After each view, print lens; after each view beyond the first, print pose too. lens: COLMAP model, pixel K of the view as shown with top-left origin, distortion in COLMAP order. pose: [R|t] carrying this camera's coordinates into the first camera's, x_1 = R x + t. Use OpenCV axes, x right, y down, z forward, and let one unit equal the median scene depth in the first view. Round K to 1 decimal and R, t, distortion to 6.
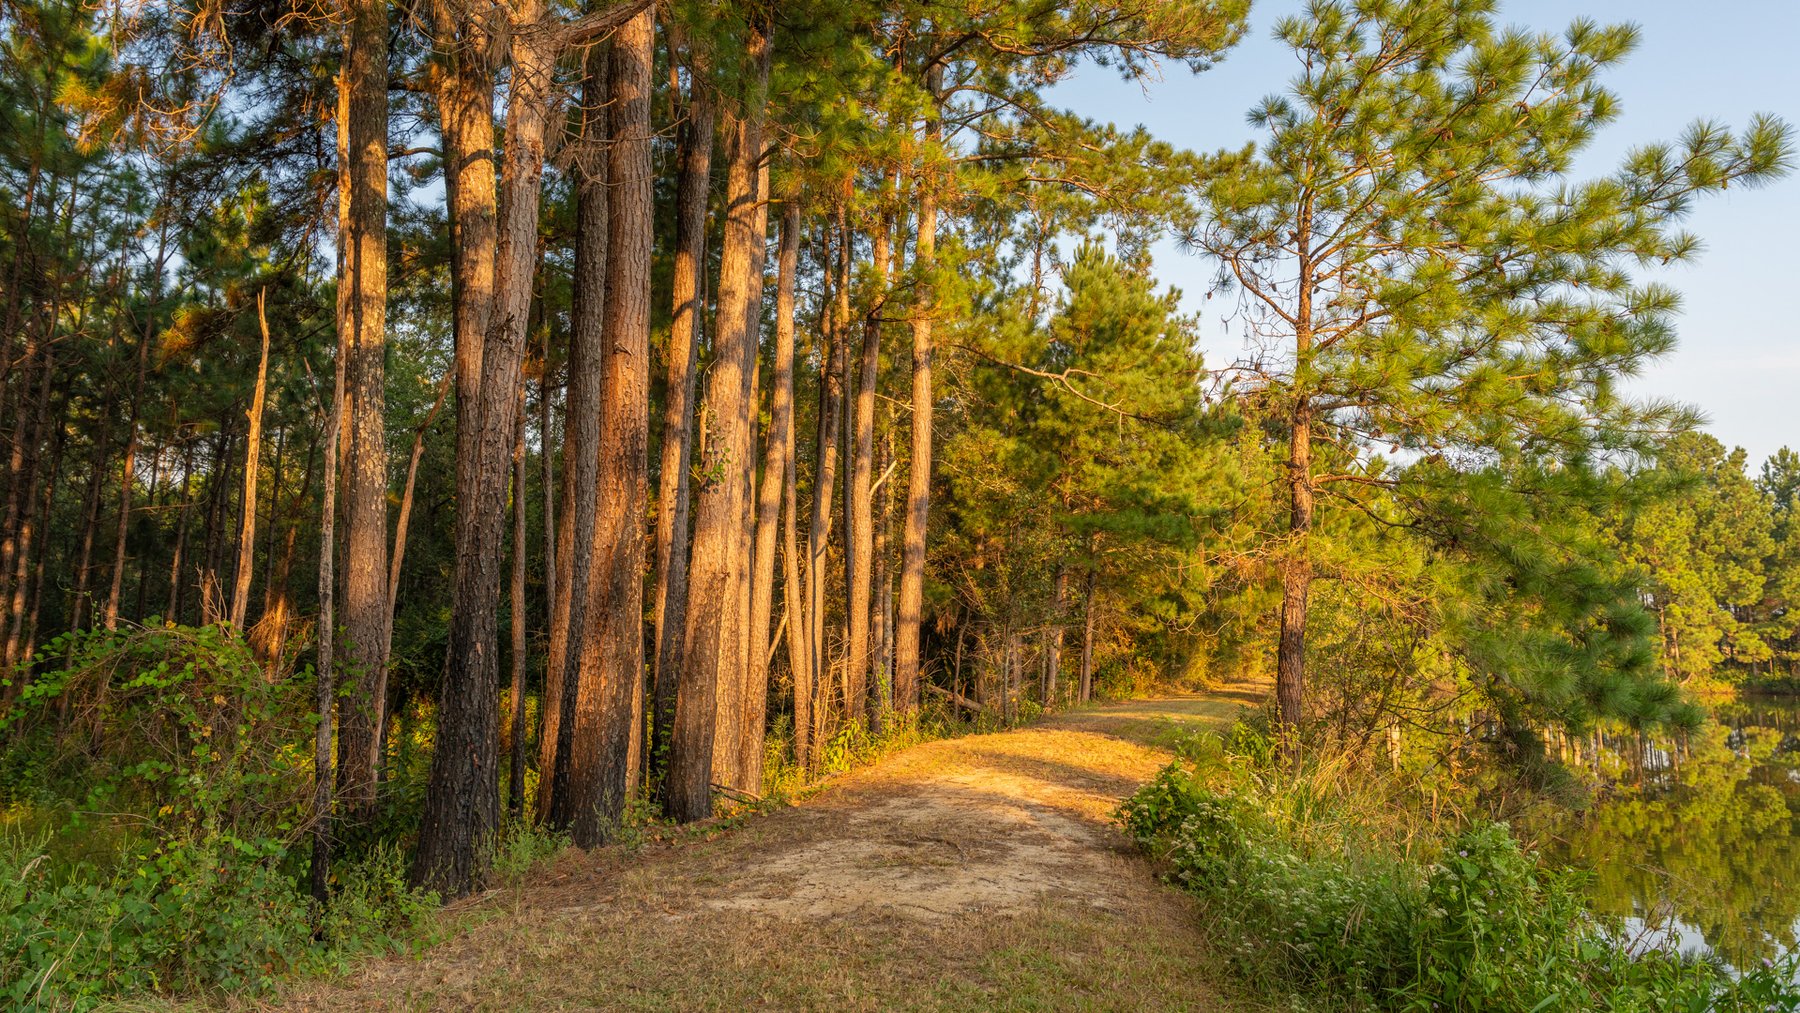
lens RADIAL K [[1185.3, 0, 915.3], [0, 1185.3, 423.2], [0, 0, 1]] dist [-0.000013, -0.014958]
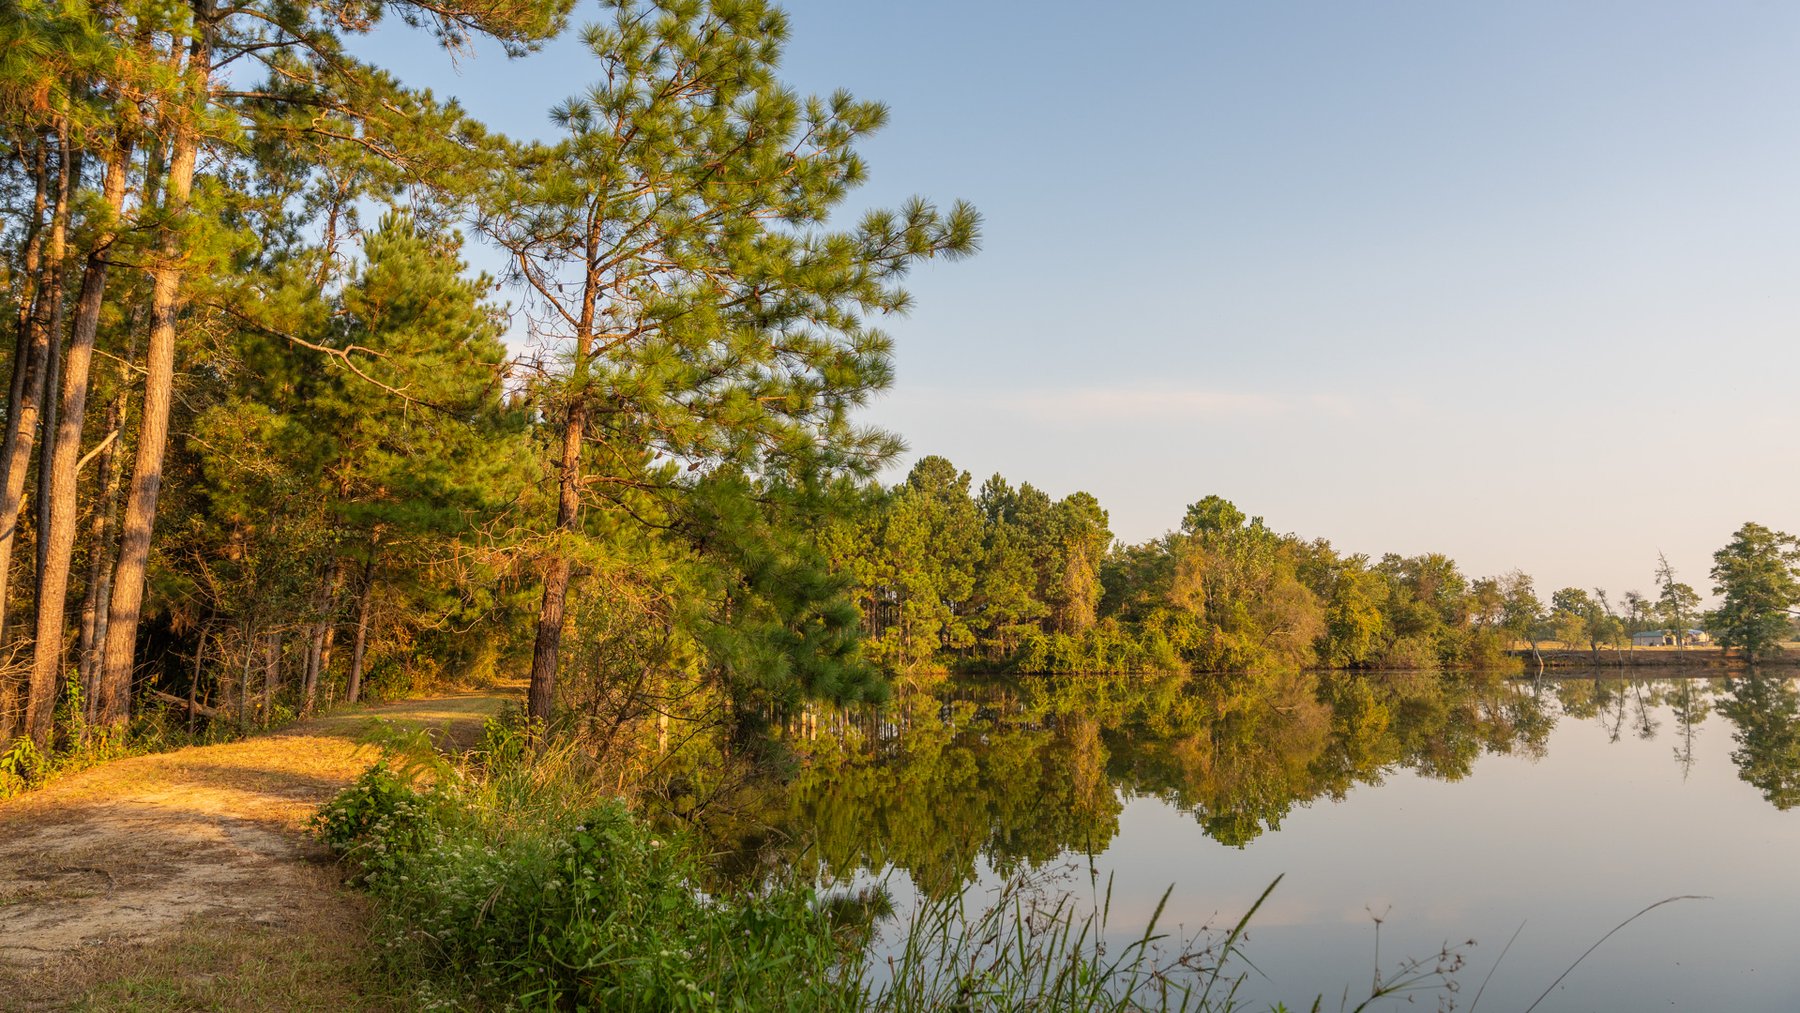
lens RADIAL K [[1185.3, 0, 897.0], [0, 1185.3, 456.5], [0, 0, 1]] dist [-0.000013, -0.014958]
pose [[0.851085, 0.063536, 0.521170, 0.025724], [-0.079864, 0.996766, 0.008903, -0.002765], [-0.518918, -0.049200, 0.853407, -0.015654]]
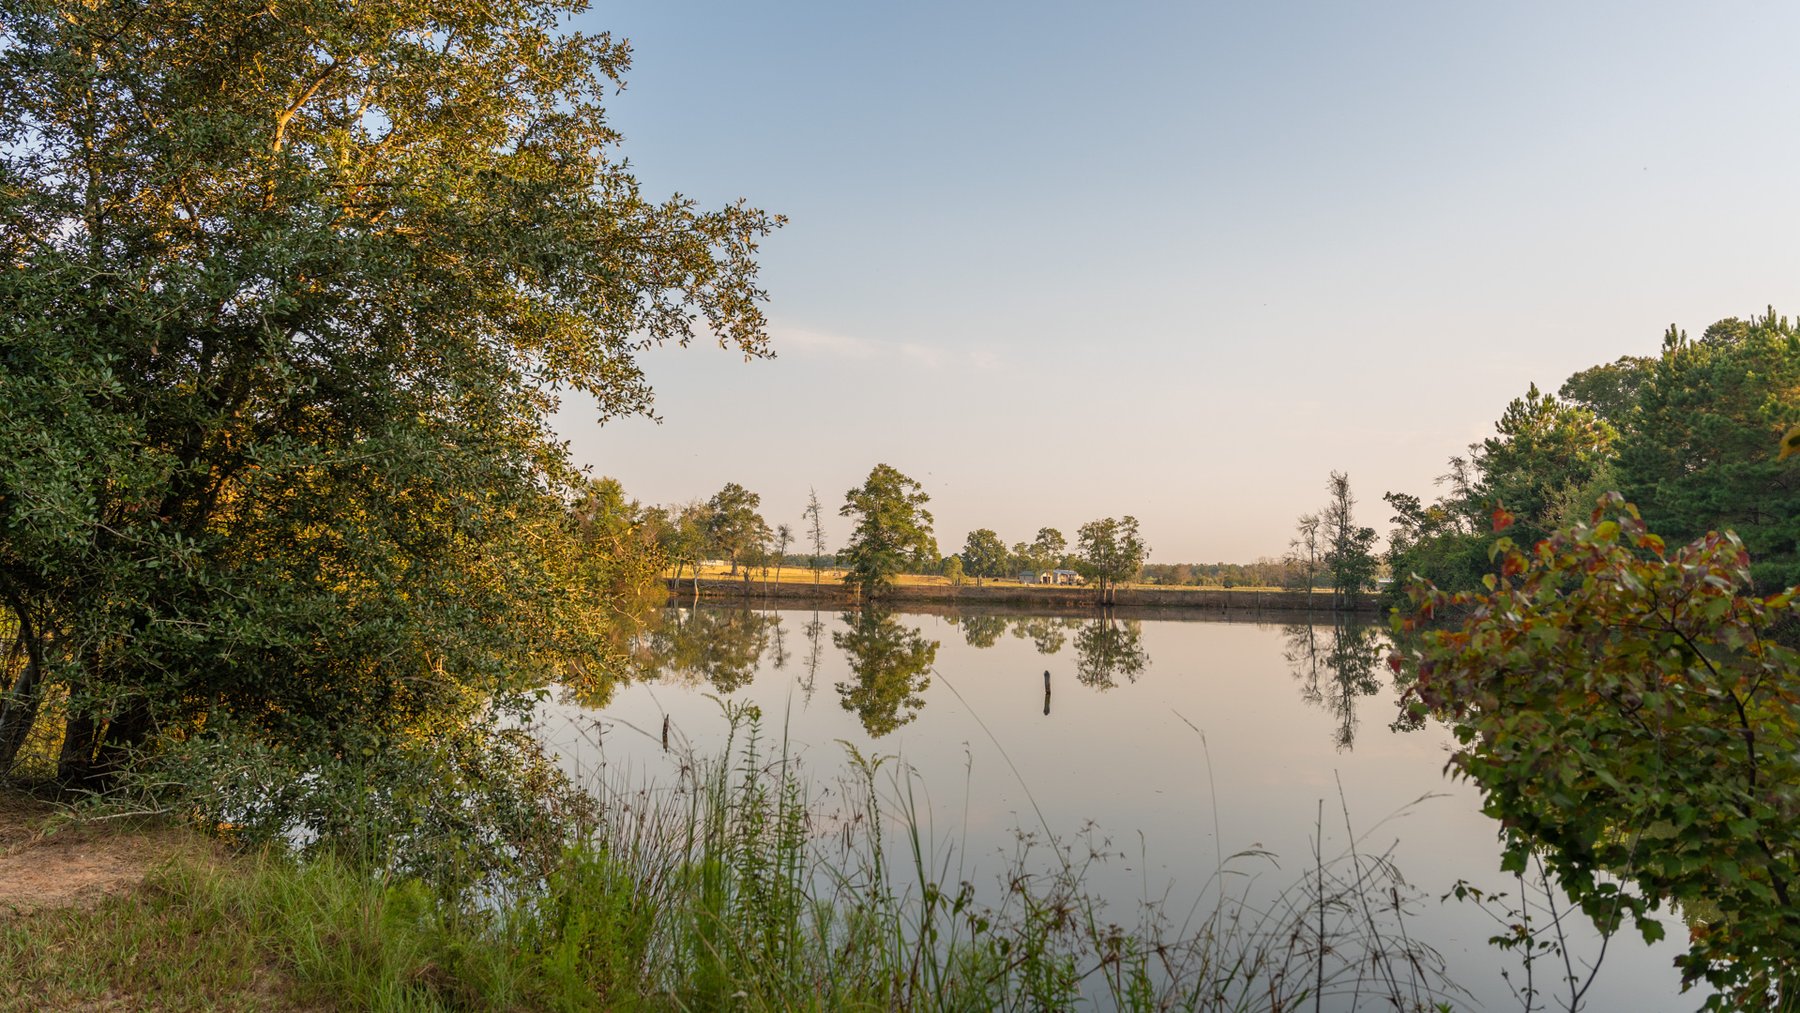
lens RADIAL K [[1185.3, 0, 907.4], [0, 1185.3, 458.7], [0, 0, 1]] dist [-0.000013, -0.014958]
pose [[0.617900, 0.078829, 0.782295, 1.090554], [-0.163819, 0.986033, 0.030034, -0.103964], [-0.769002, -0.146713, 0.622183, -0.606821]]
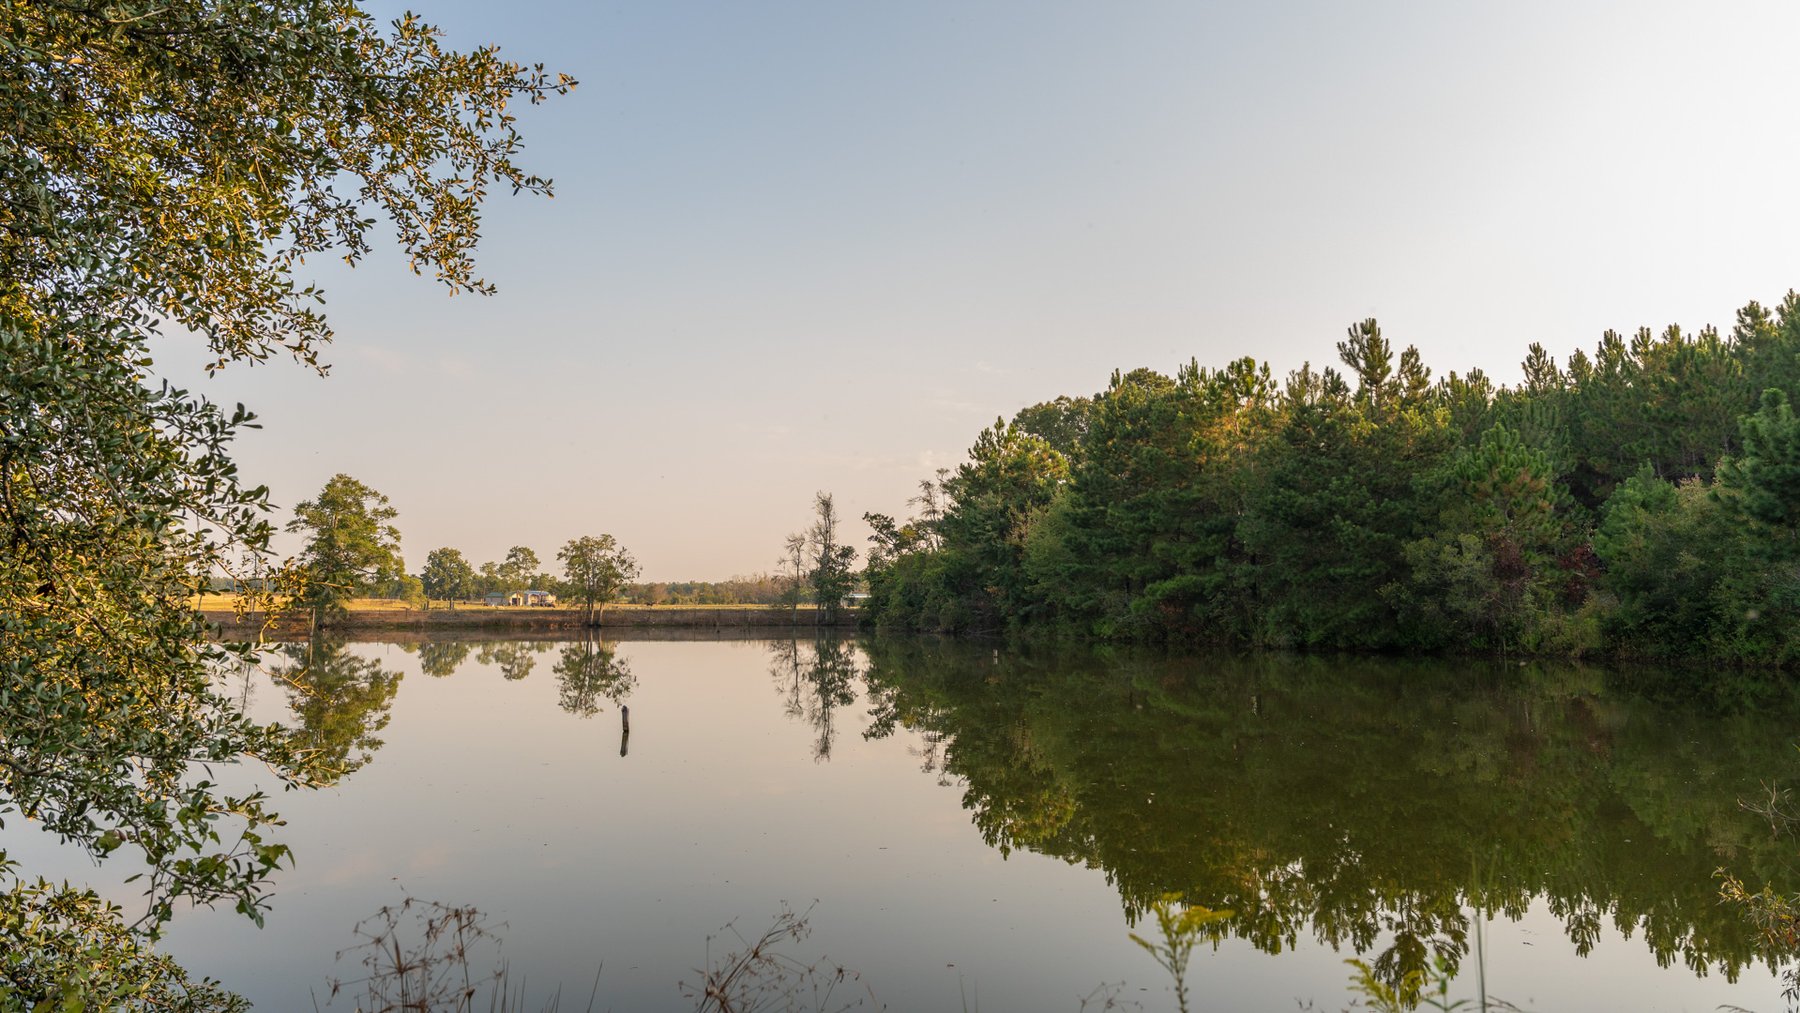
lens RADIAL K [[1185.3, 0, 903.4], [0, 1185.3, 439.7], [0, 0, 1]] dist [-0.000013, -0.014958]
pose [[0.229077, 0.120040, 0.965978, 1.113733], [-0.184658, 0.979706, -0.077955, -0.090264], [-0.955733, -0.160518, 0.246595, -0.535281]]
